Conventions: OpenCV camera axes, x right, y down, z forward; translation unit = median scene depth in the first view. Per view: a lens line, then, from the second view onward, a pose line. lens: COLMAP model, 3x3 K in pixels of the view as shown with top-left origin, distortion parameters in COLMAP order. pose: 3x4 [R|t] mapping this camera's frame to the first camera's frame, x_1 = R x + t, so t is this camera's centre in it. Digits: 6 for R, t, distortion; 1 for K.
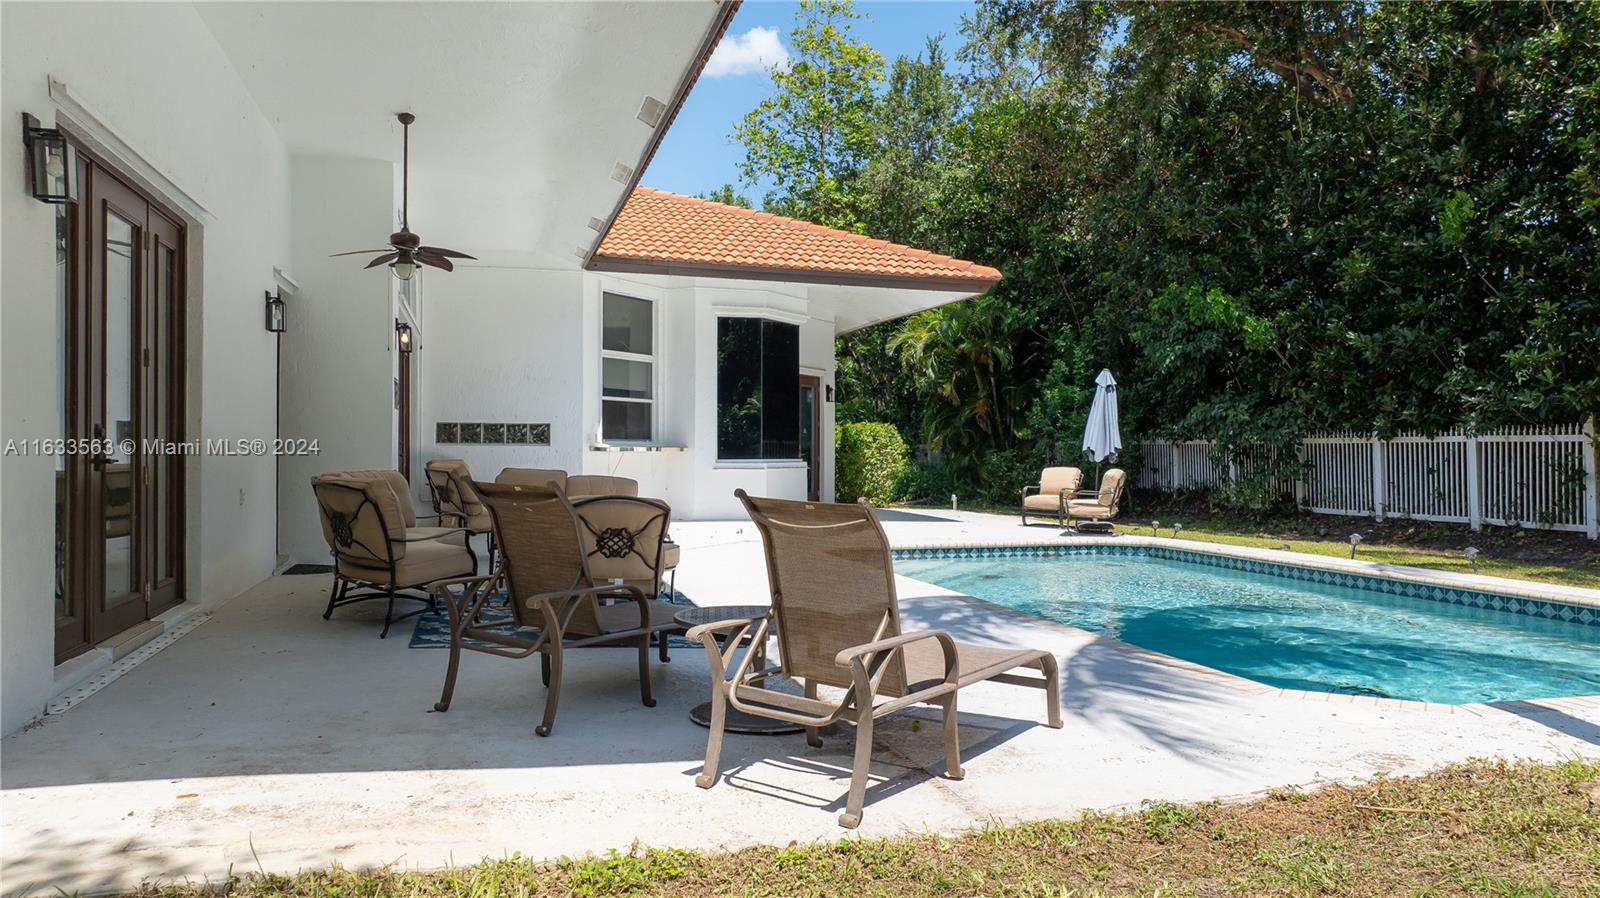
lens RADIAL K [[1130.7, 0, 808.7], [0, 1130.7, 434.6], [0, 0, 1]] dist [-0.021345, 0.018314]
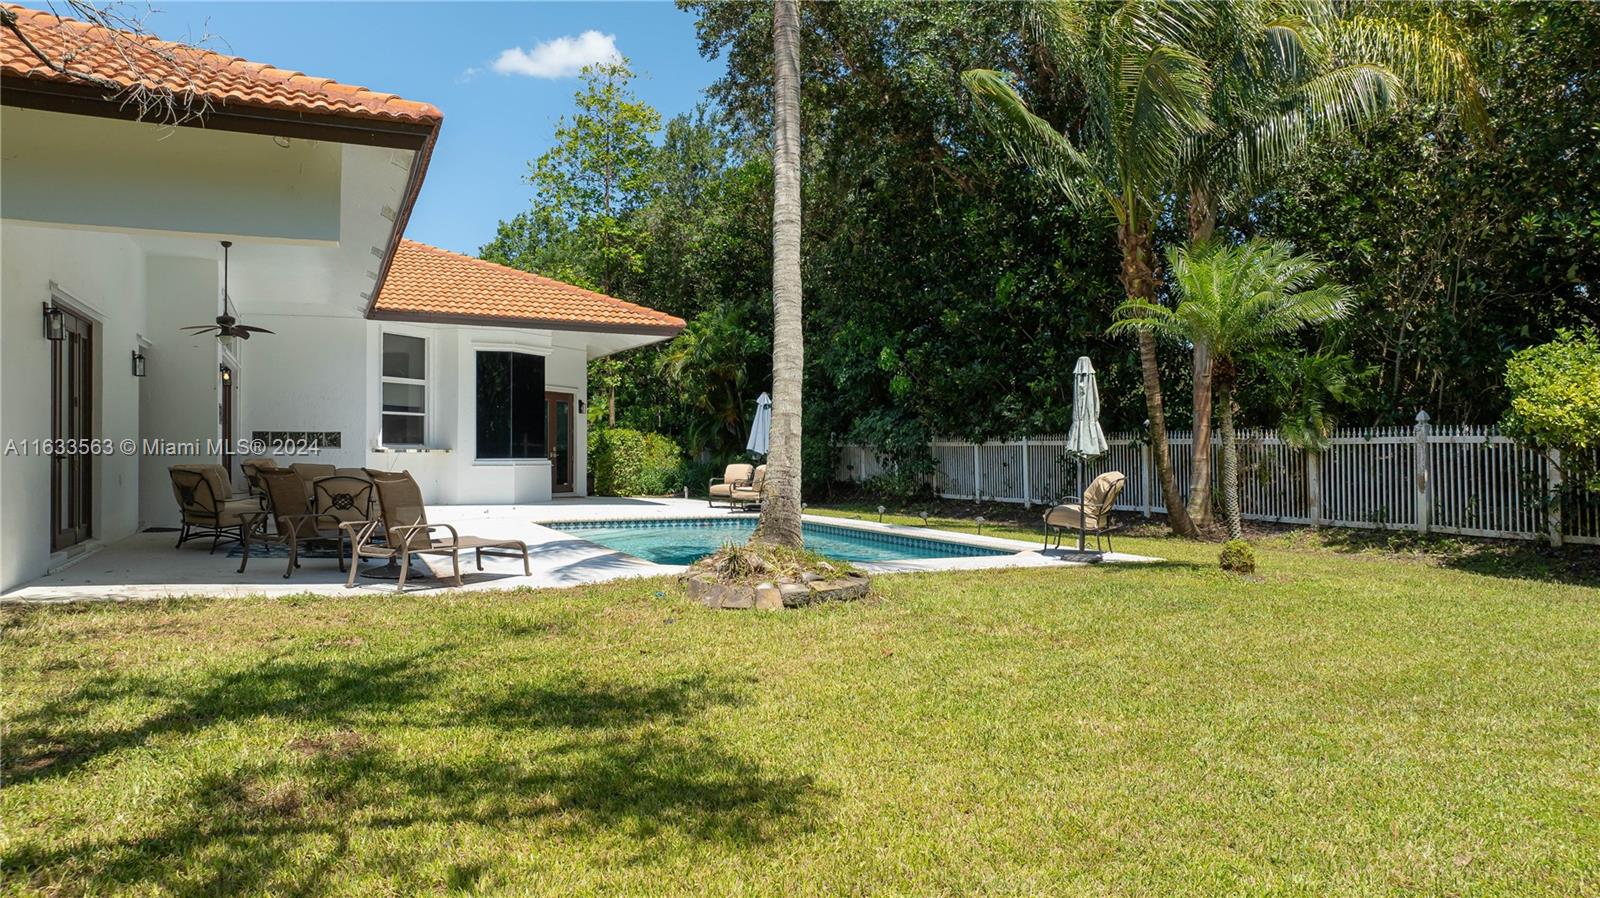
lens RADIAL K [[1130.7, 0, 804.7], [0, 1130.7, 436.2], [0, 0, 1]] dist [-0.021345, 0.018314]
pose [[0.992005, 0.001124, 0.126197, 0.142448], [-0.001213, 0.999999, 0.000626, -0.005737], [-0.126196, -0.000774, 0.992005, -0.383692]]
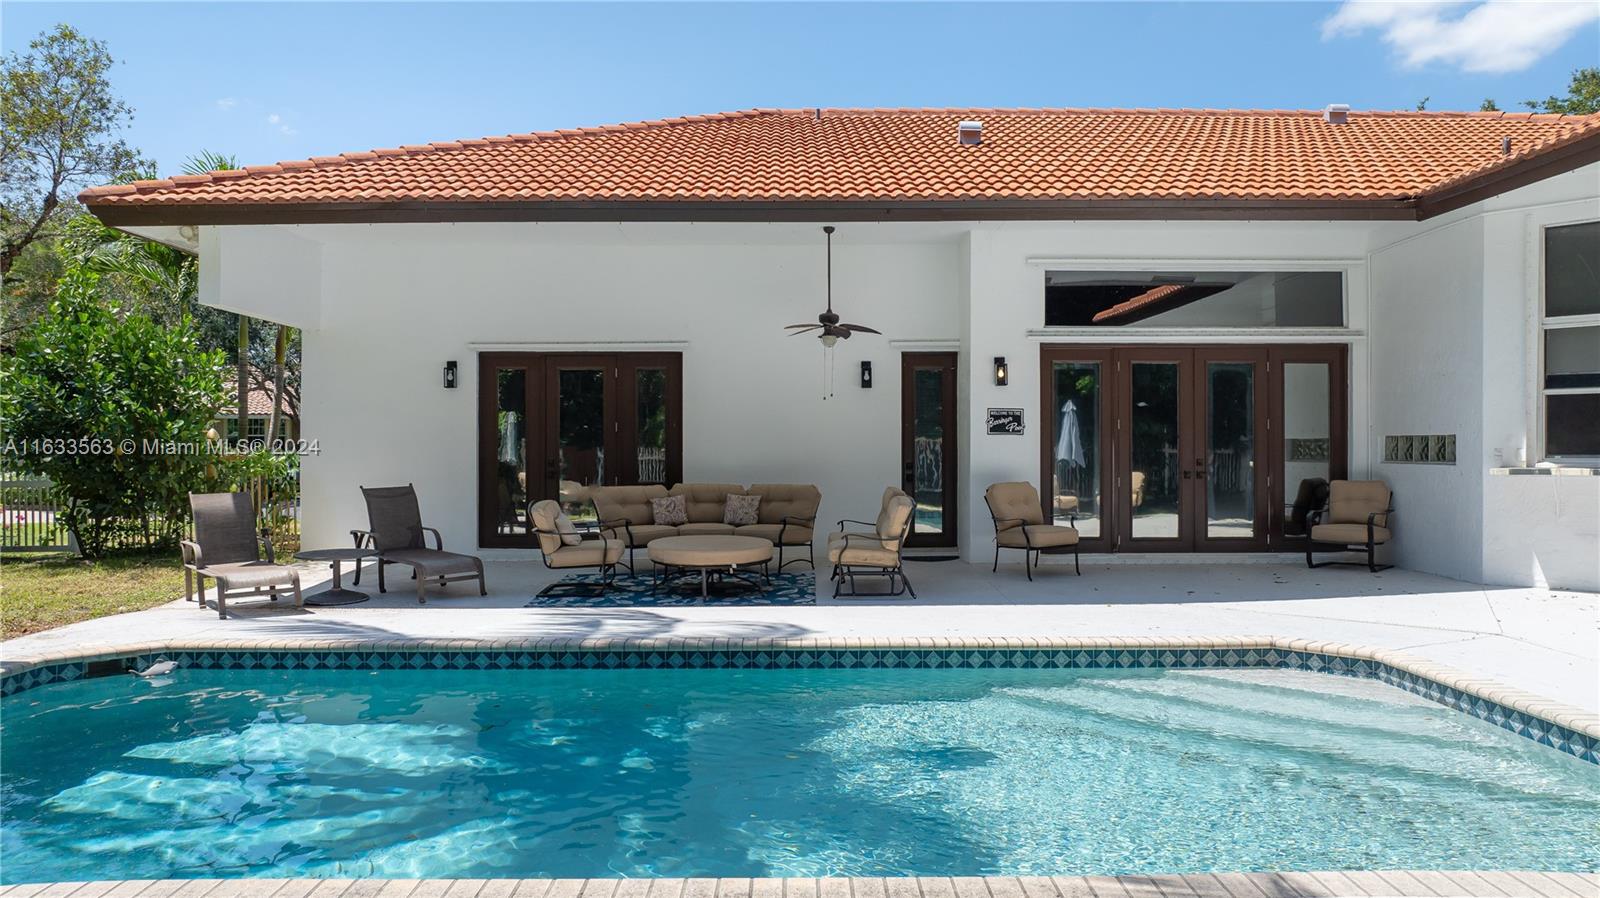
lens RADIAL K [[1130.7, 0, 797.5], [0, 1130.7, 457.5], [0, 0, 1]] dist [-0.021345, 0.018314]
pose [[-0.268184, 0.003329, -0.963362, 0.546161], [0.015501, 0.999879, -0.000860, -0.001161], [0.963243, -0.015163, -0.268204, 0.742412]]
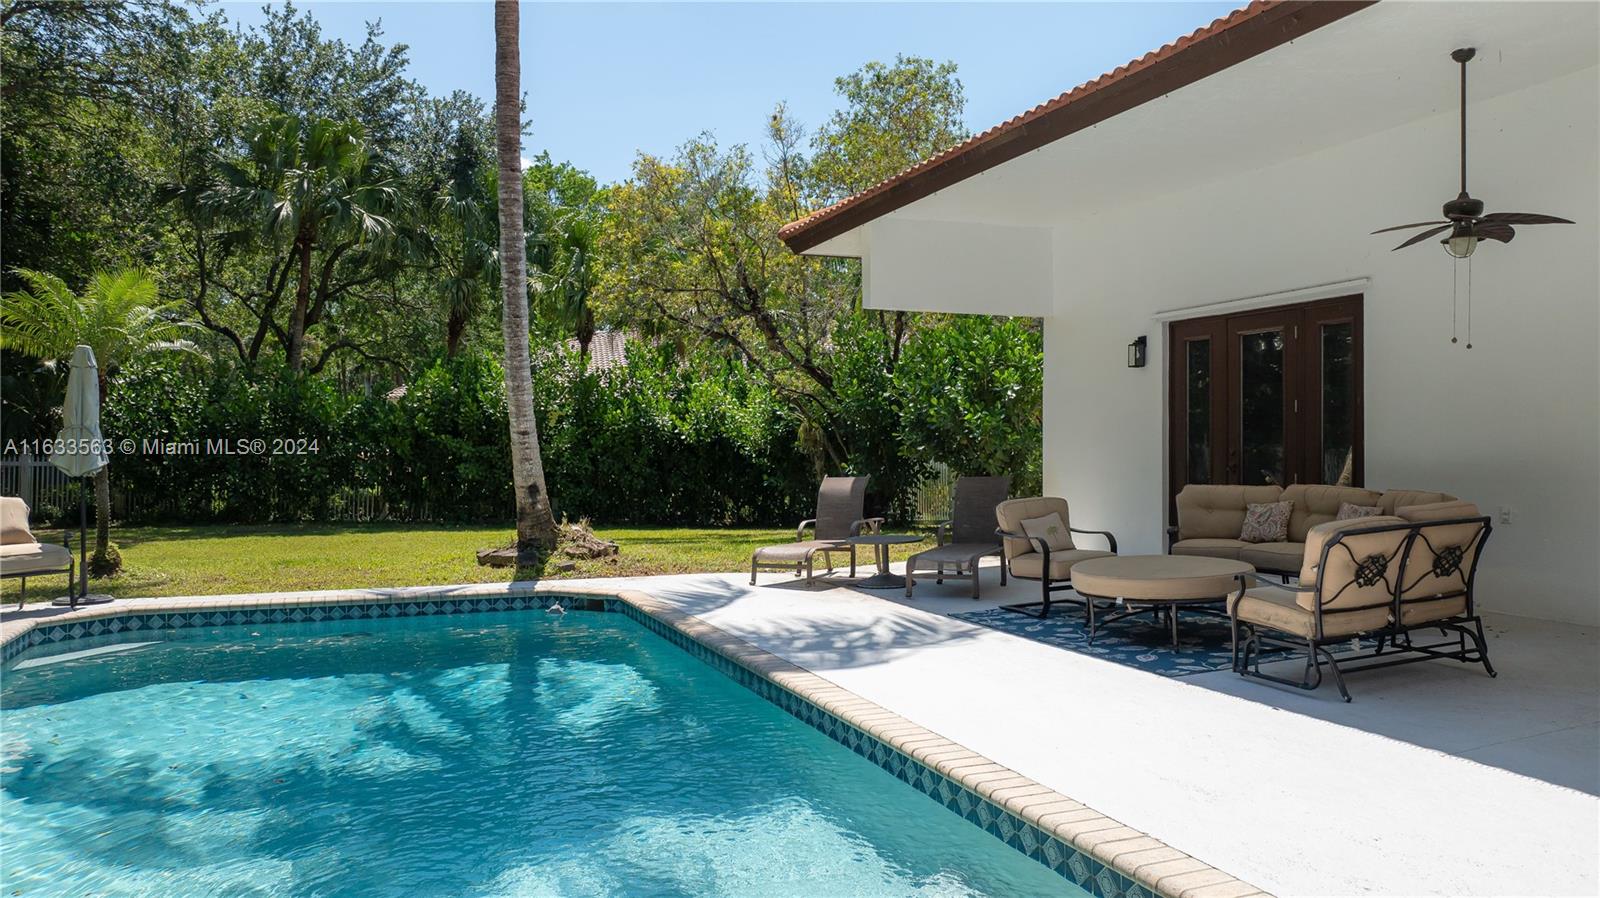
lens RADIAL K [[1130.7, 0, 799.7], [0, 1130.7, 450.4], [0, 0, 1]] dist [-0.021345, 0.018314]
pose [[-0.992533, -0.000332, -0.121972, 0.114680], [0.000996, 0.999941, -0.010821, 0.004172], [0.121969, -0.010862, -0.992474, 0.966967]]
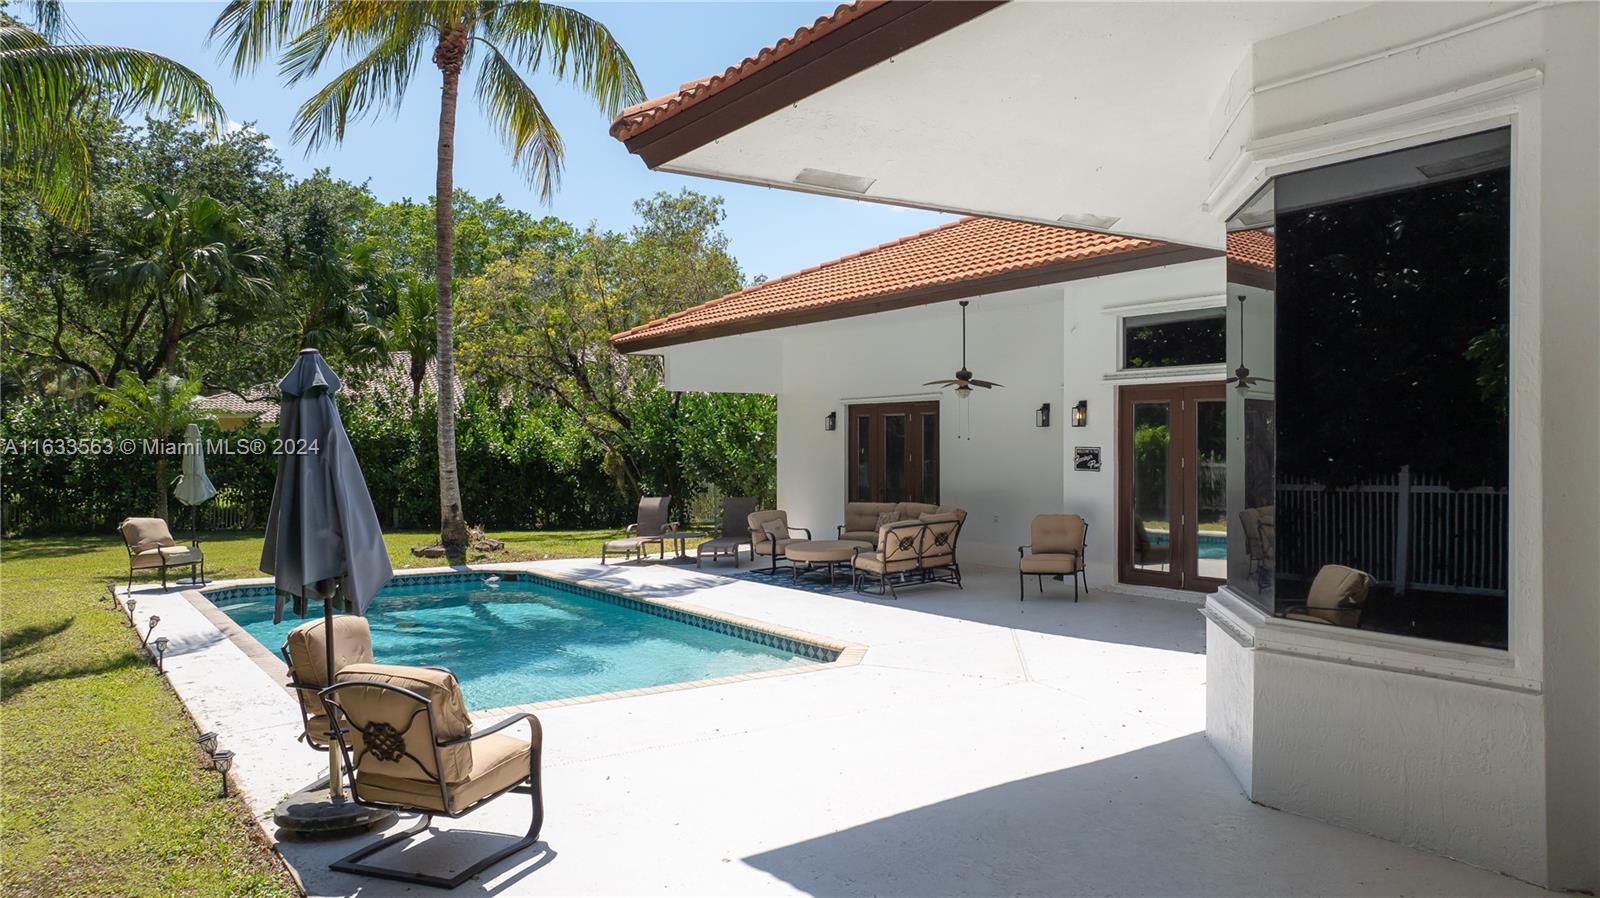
lens RADIAL K [[1130.7, 0, 791.9], [0, 1130.7, 446.6], [0, 0, 1]] dist [-0.021345, 0.018314]
pose [[-0.945193, 0.000214, -0.326512, 0.248995], [0.004871, 0.999898, -0.013446, -0.023392], [0.326476, -0.014299, -0.945097, 1.412897]]
